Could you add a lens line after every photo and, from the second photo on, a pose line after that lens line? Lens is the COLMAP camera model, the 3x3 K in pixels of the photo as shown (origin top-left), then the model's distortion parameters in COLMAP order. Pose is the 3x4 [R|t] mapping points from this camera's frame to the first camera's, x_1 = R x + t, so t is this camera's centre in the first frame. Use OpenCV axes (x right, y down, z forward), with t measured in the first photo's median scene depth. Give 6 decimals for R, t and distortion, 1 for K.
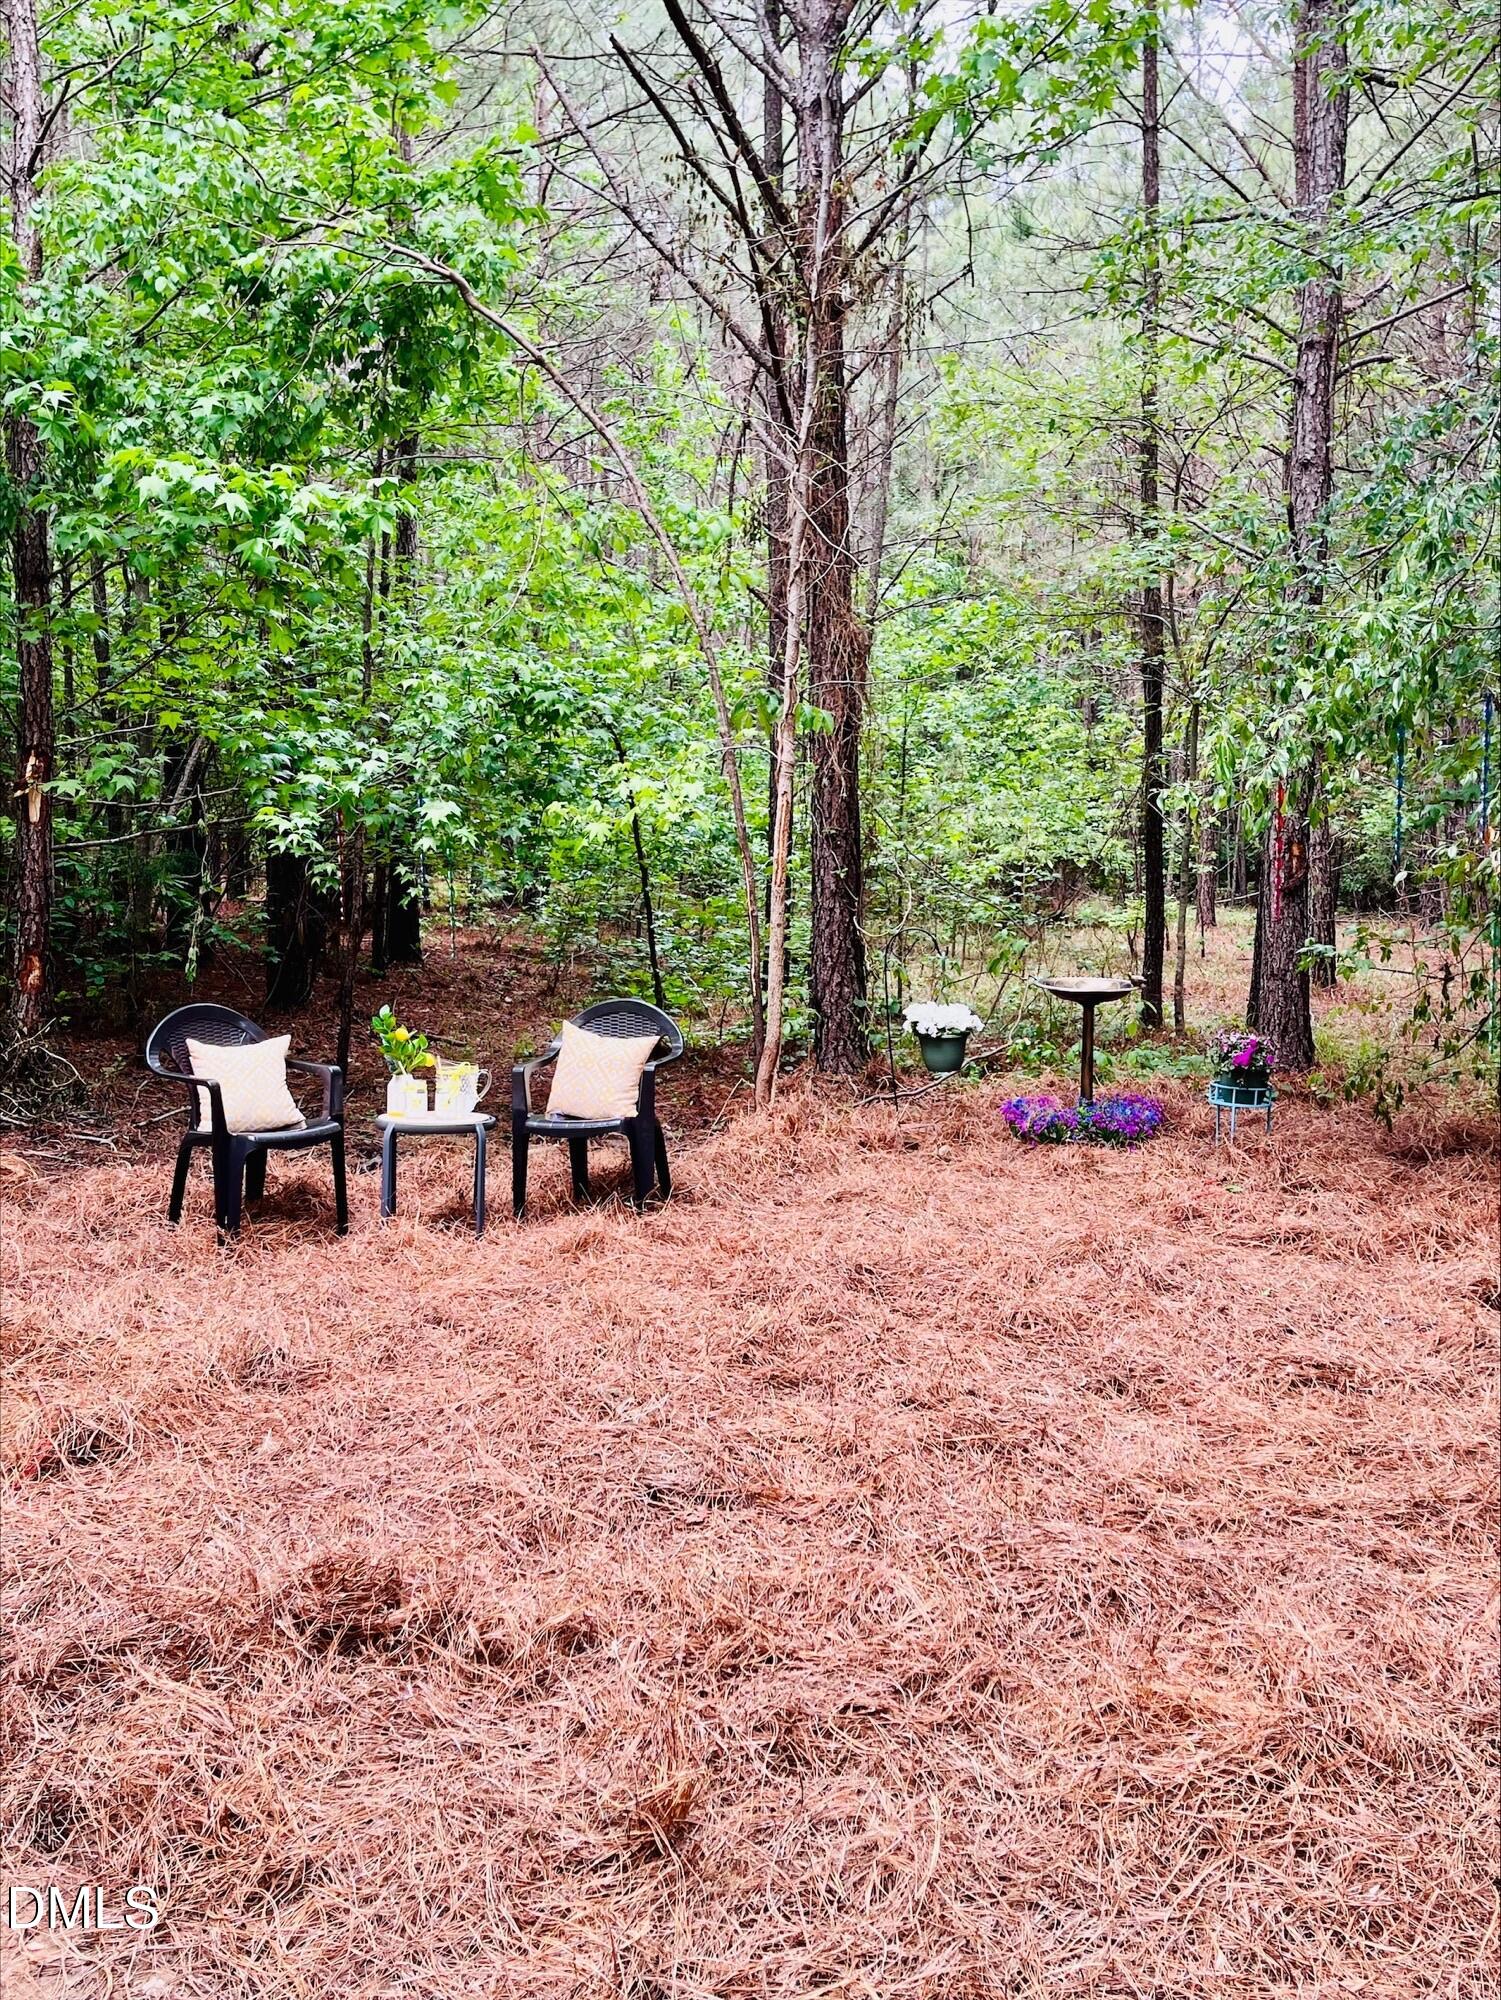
lens RADIAL K [[1406.3, 0, 750.5], [0, 1406.3, 1000.0], [0, 0, 1]] dist [0.015850, 0.007253]
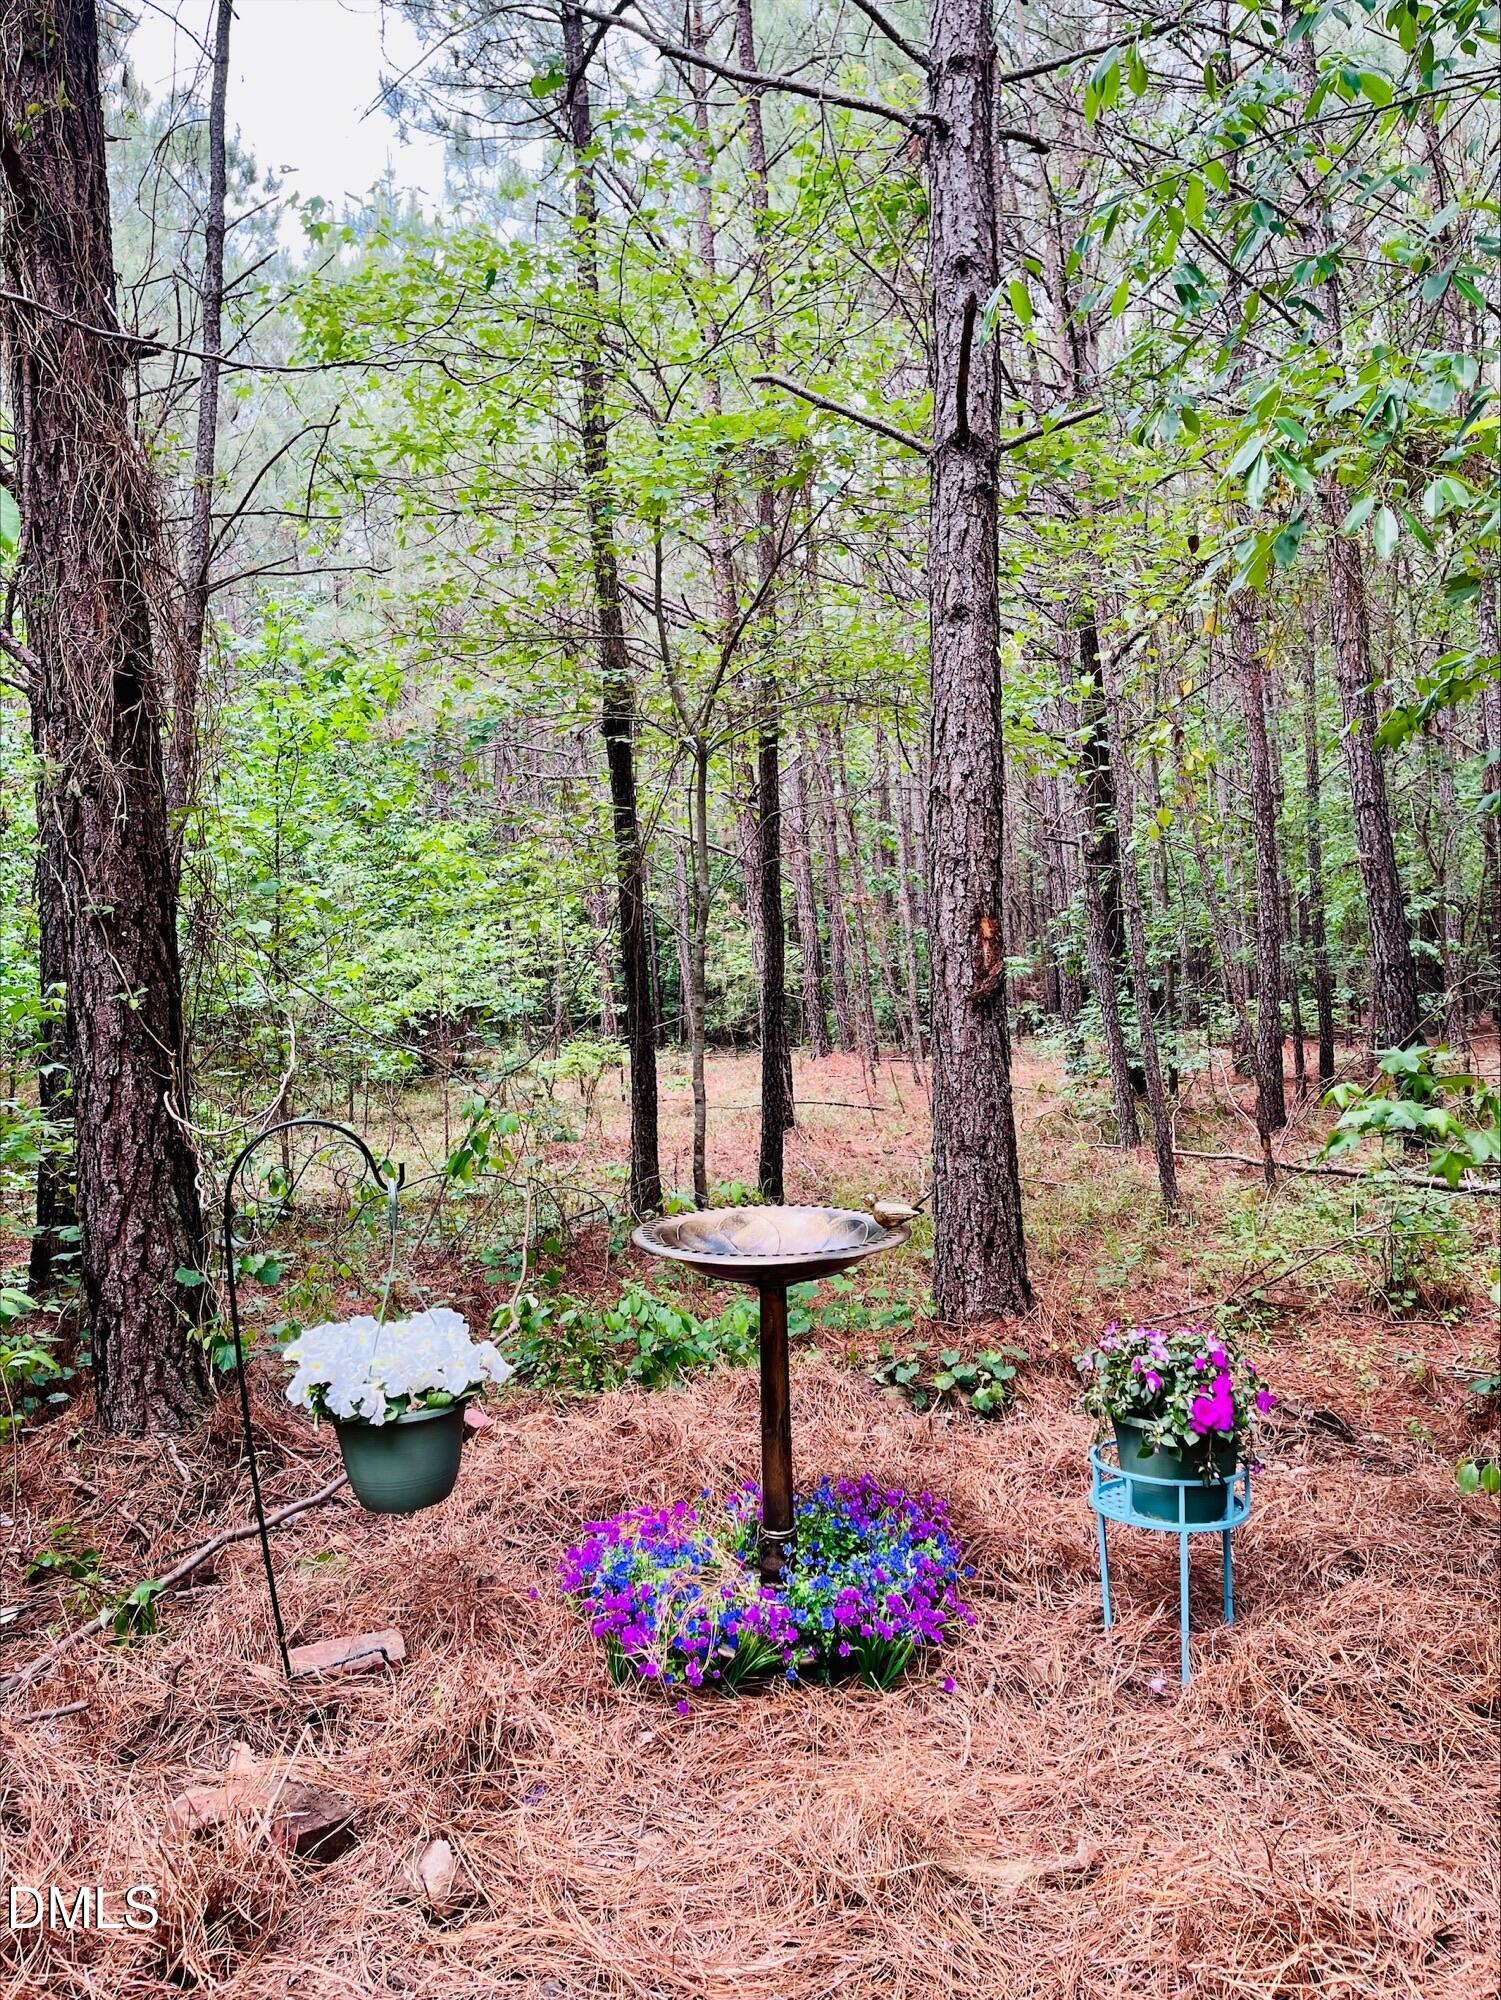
lens RADIAL K [[1406.3, 0, 750.5], [0, 1406.3, 1000.0], [0, 0, 1]] dist [0.015850, 0.007253]
pose [[0.910413, -0.036139, 0.412118, 0.057854], [0.080120, 0.992719, -0.089941, -0.031998], [-0.405867, 0.114902, 0.906680, 0.496094]]
